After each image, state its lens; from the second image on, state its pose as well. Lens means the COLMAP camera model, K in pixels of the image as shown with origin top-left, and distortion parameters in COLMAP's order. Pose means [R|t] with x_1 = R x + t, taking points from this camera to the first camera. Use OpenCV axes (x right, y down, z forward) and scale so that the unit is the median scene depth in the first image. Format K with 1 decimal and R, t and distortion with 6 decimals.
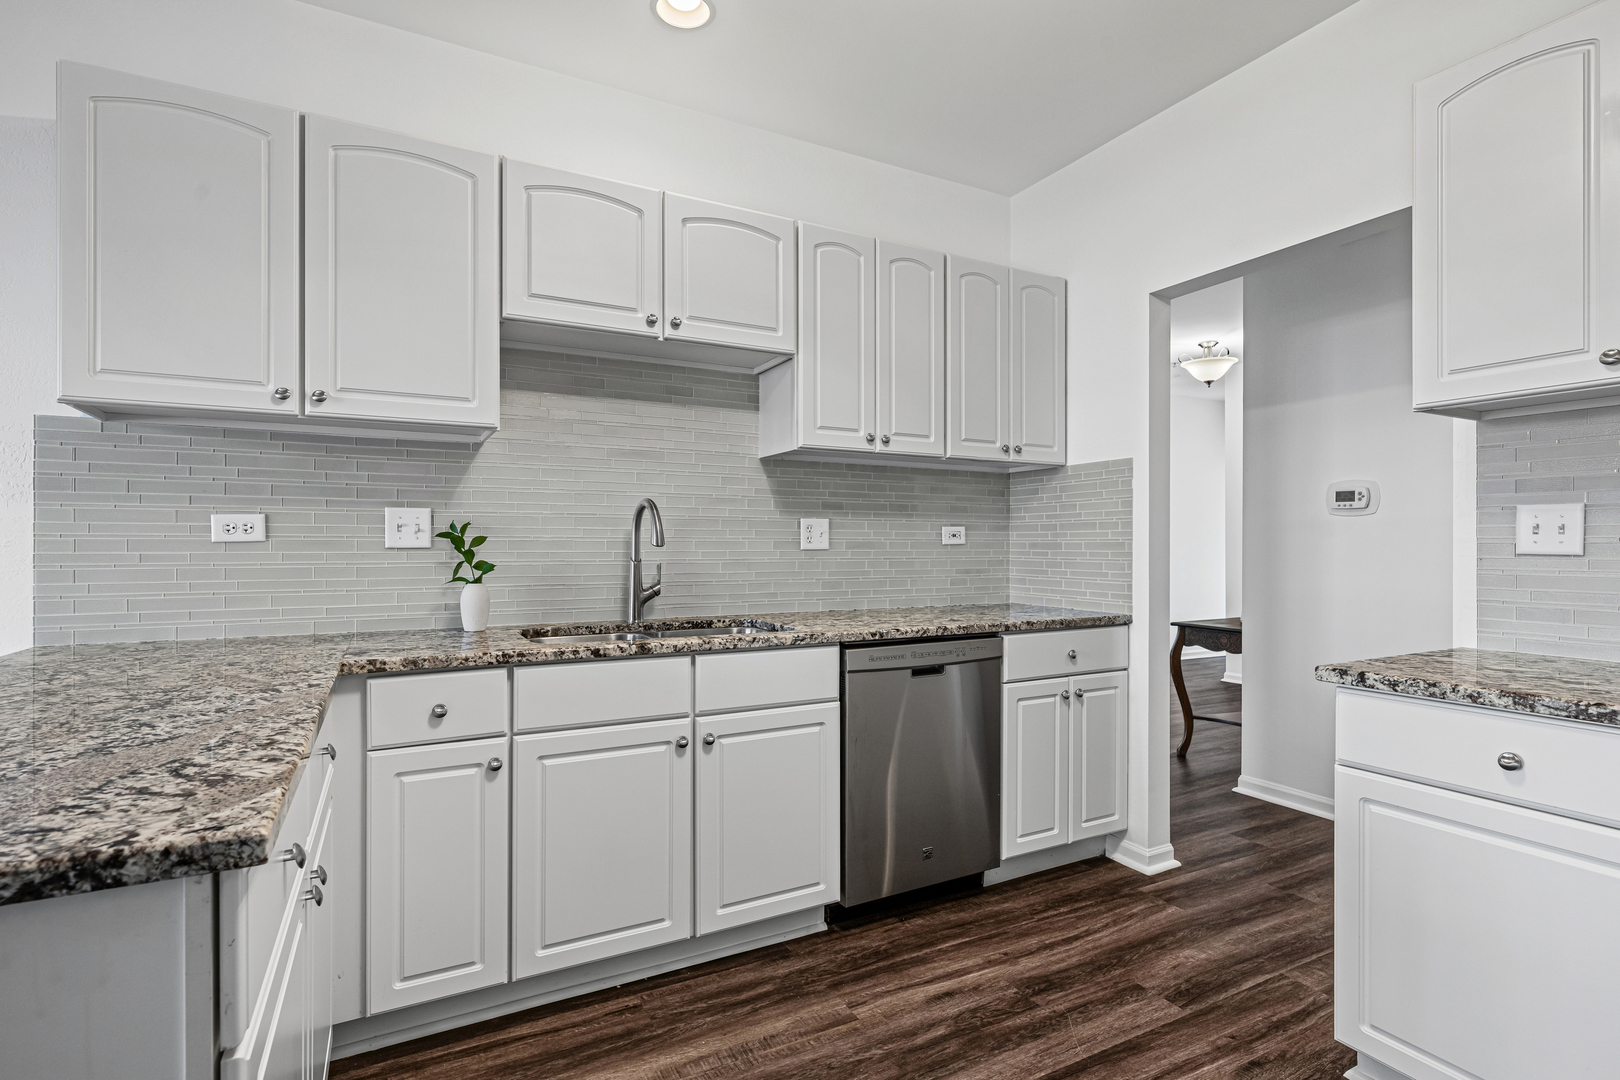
lens RADIAL K [[784.8, 0, 810.0], [0, 784.8, 540.0], [0, 0, 1]] dist [0.003217, 0.000503]
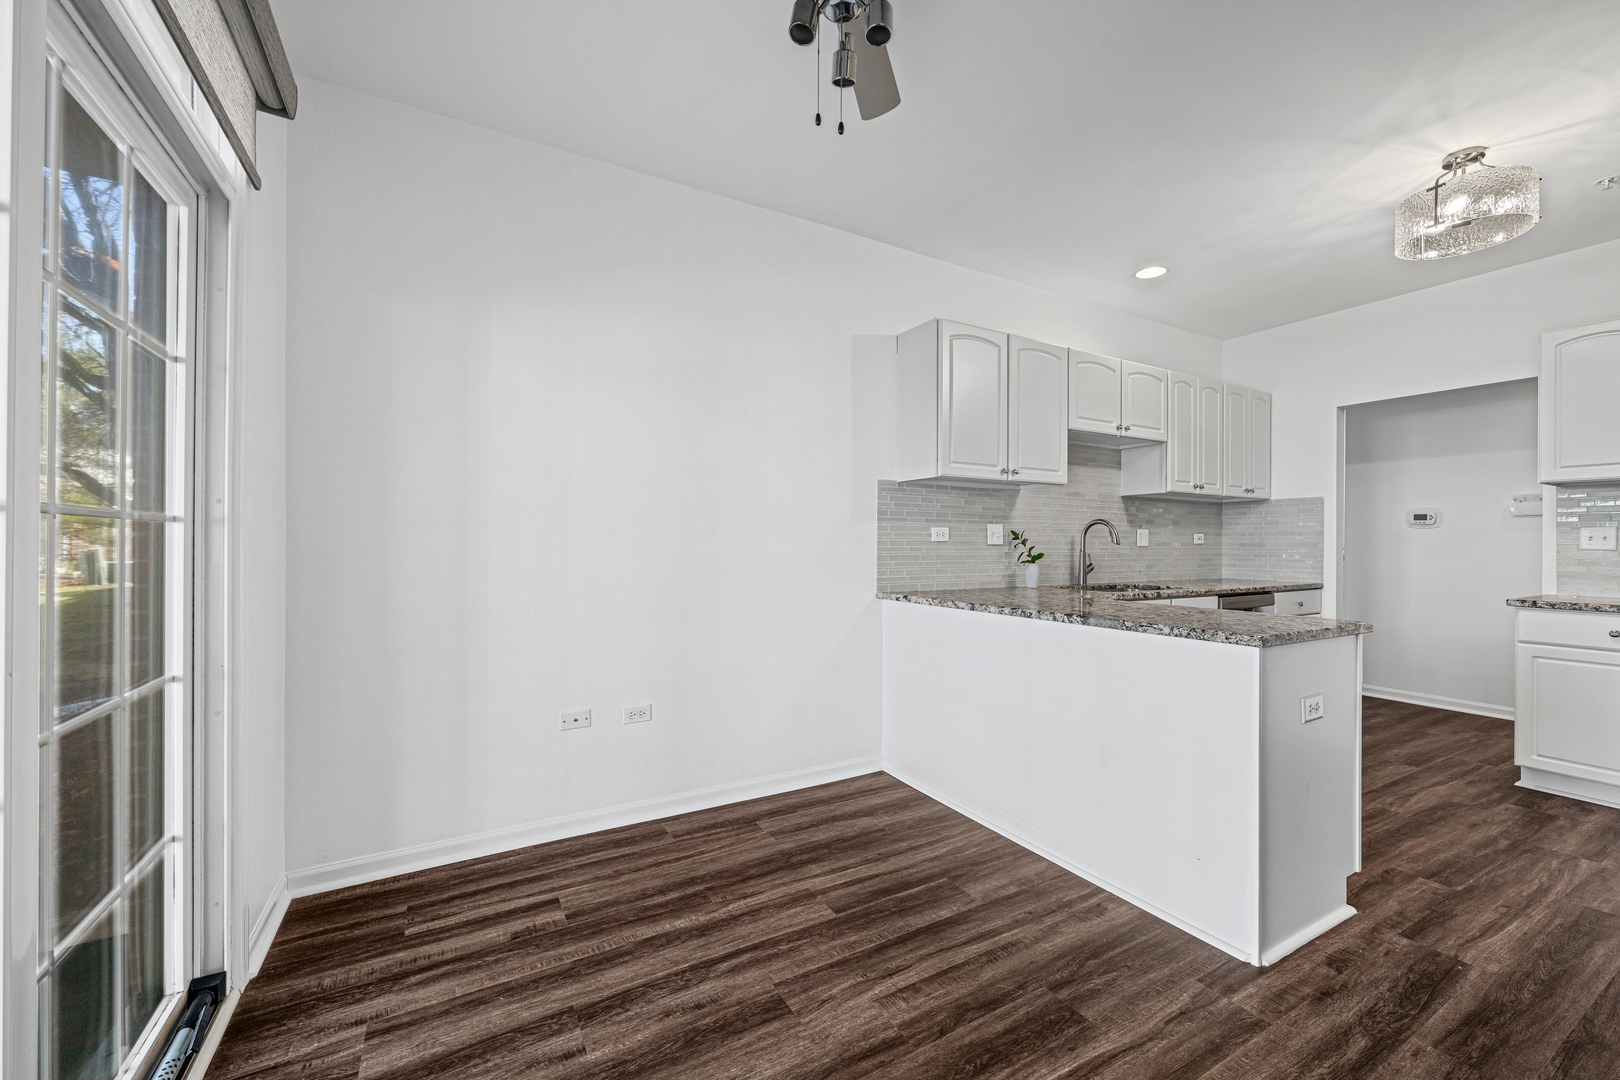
lens RADIAL K [[642.7, 0, 806.3], [0, 642.7, 539.2], [0, 0, 1]] dist [-0.001817, -0.000345]
pose [[0.999729, 0.004273, 0.022883, -0.889317], [-0.004289, 0.999991, 0.000633, -0.002361], [-0.022880, -0.000731, 0.999738, -0.496057]]
